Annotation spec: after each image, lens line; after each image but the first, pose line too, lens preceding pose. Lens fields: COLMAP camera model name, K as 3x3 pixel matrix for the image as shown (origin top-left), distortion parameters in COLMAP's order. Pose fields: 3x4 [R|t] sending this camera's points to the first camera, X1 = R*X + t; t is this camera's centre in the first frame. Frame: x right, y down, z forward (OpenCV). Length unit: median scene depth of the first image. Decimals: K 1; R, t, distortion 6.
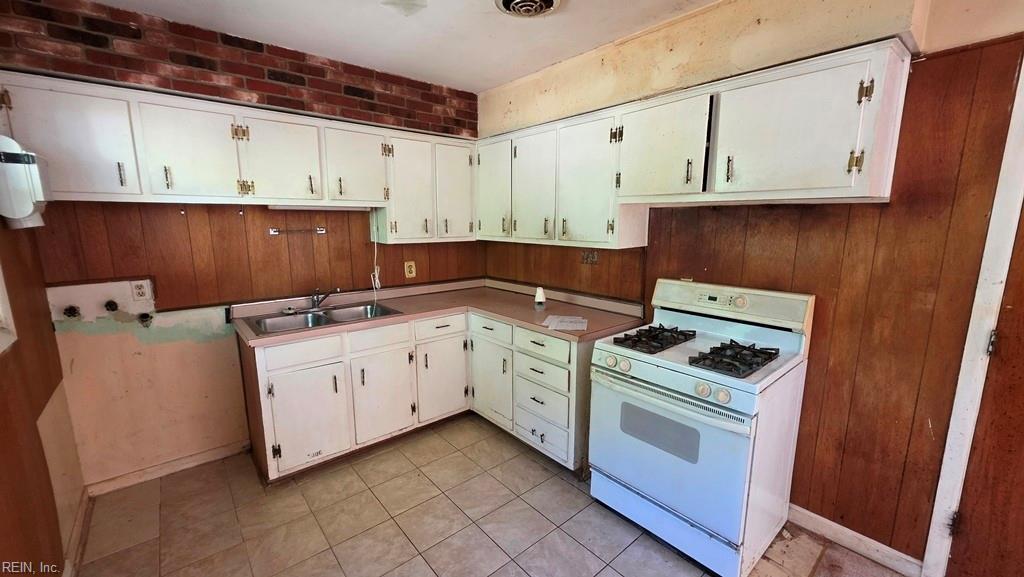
lens RADIAL K [[409.7, 0, 513.2], [0, 409.7, 292.2], [0, 0, 1]] dist [0.002508, 0.000312]
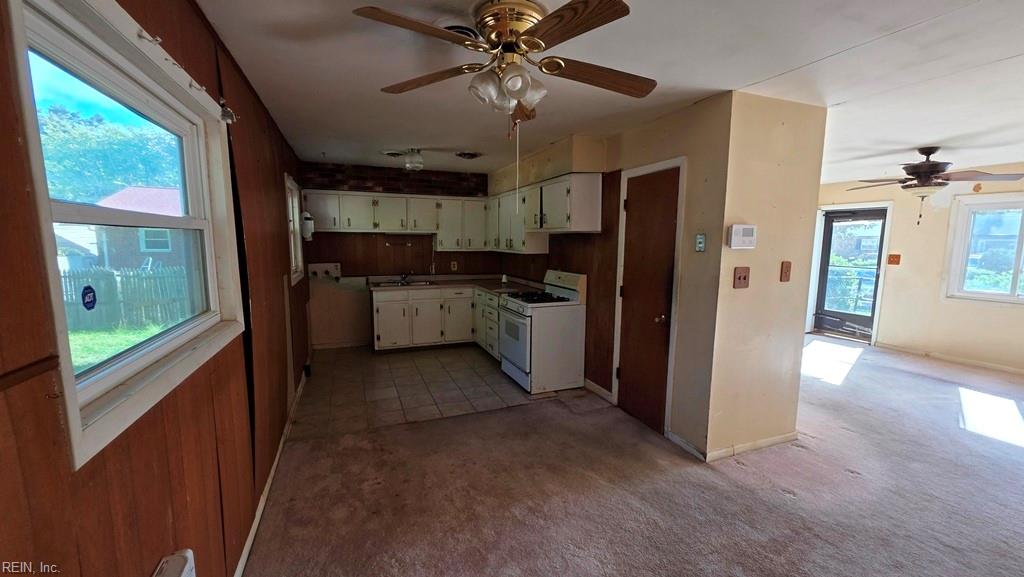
lens RADIAL K [[409.7, 0, 513.2], [0, 409.7, 292.2], [0, 0, 1]] dist [0.002508, 0.000312]
pose [[0.945802, 0.047990, -0.321179, 0.831358], [-0.063692, 0.997225, -0.038555, 0.162147], [0.318438, 0.056922, 0.946233, -0.915541]]
